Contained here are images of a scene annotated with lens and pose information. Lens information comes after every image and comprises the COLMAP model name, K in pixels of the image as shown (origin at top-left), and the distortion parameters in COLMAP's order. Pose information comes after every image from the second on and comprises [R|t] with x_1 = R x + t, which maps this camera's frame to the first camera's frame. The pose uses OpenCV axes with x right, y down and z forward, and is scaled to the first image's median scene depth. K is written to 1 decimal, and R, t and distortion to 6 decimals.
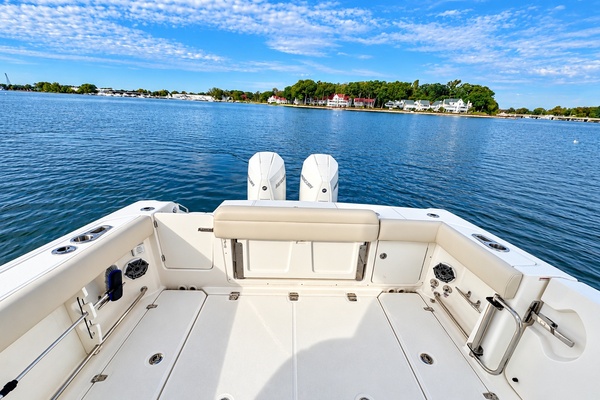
lens RADIAL K [[245.0, 0, 300.0], [0, 245.0, 200.0], [0, 0, 1]] dist [0.001783, 0.000218]
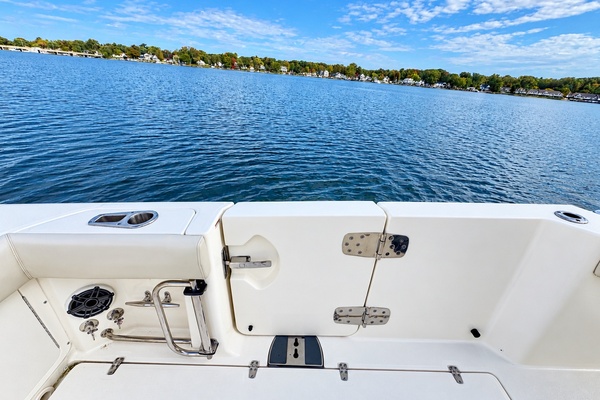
lens RADIAL K [[245.0, 0, 300.0], [0, 245.0, 200.0], [0, 0, 1]] dist [0.001783, 0.000218]
pose [[0.058861, -0.505181, 0.861004, 0.254866], [0.311225, 0.828798, 0.465009, -0.009454], [-0.948512, 0.240595, 0.206009, 0.383845]]
